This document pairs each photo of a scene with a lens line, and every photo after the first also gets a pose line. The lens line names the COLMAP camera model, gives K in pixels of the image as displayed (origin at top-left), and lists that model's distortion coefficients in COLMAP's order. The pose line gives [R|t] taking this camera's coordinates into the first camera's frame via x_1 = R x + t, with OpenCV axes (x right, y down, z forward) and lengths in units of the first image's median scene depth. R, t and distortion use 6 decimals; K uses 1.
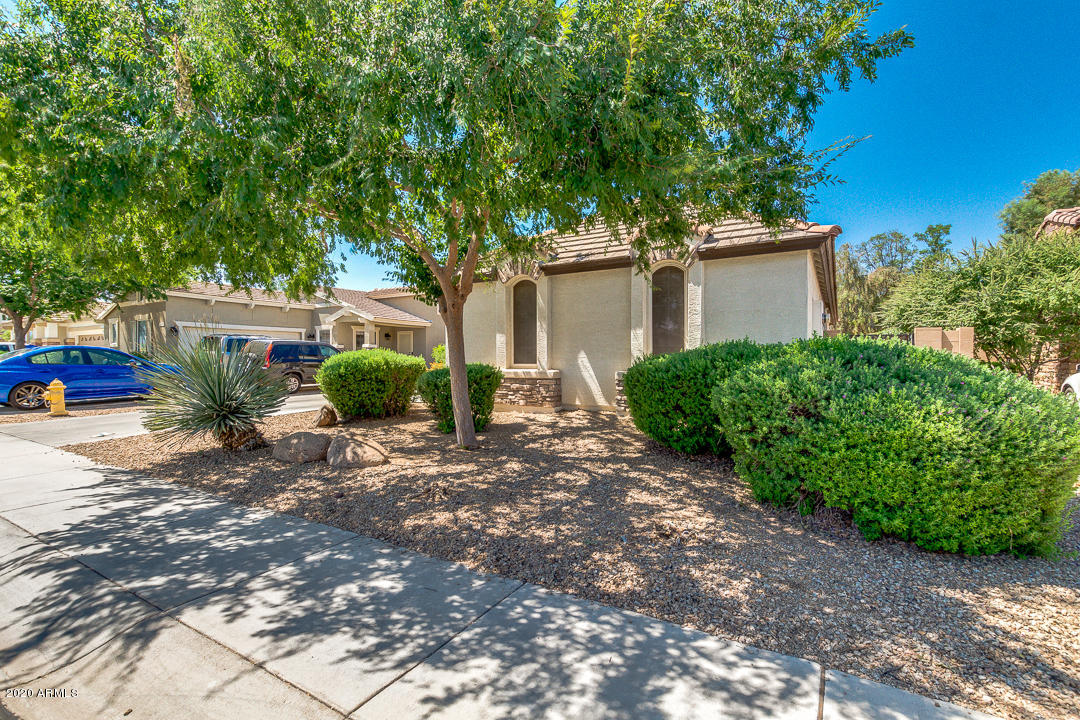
lens RADIAL K [[489.3, 0, 546.0], [0, 489.3, 360.6], [0, 0, 1]] dist [0.000170, -0.000414]
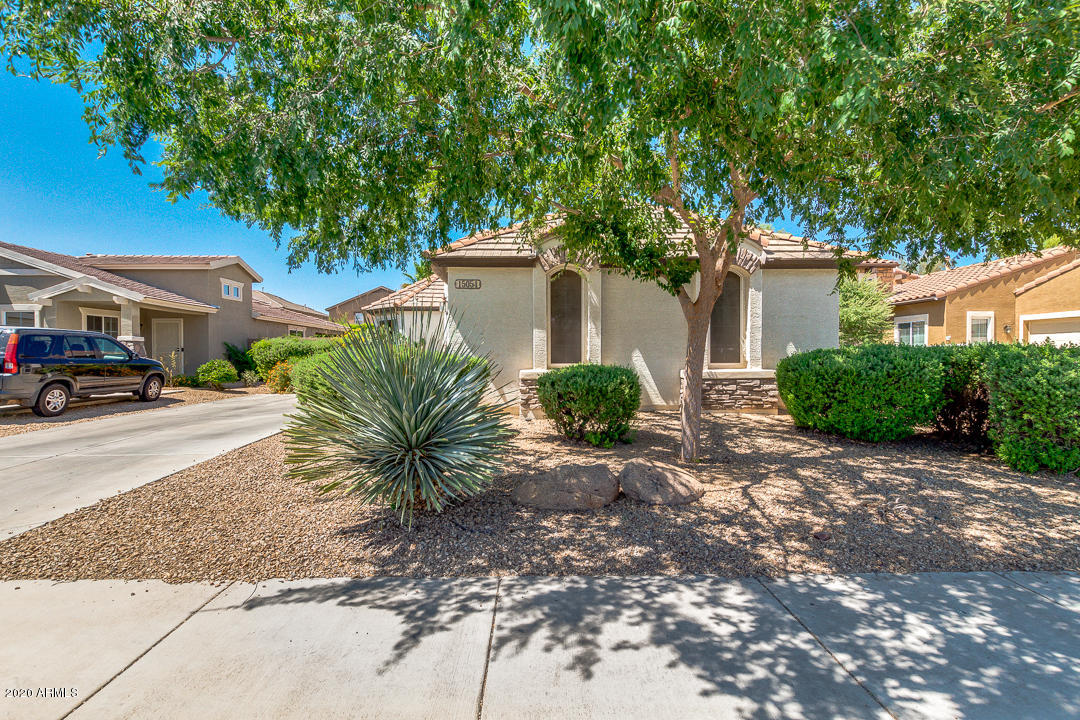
lens RADIAL K [[489.3, 0, 544.3], [0, 489.3, 358.7], [0, 0, 1]] dist [0.000170, -0.000414]
pose [[0.843696, -0.005402, 0.536794, -1.339084], [0.003491, 0.999983, 0.004576, -0.015996], [-0.536810, -0.001986, 0.843701, 0.636109]]
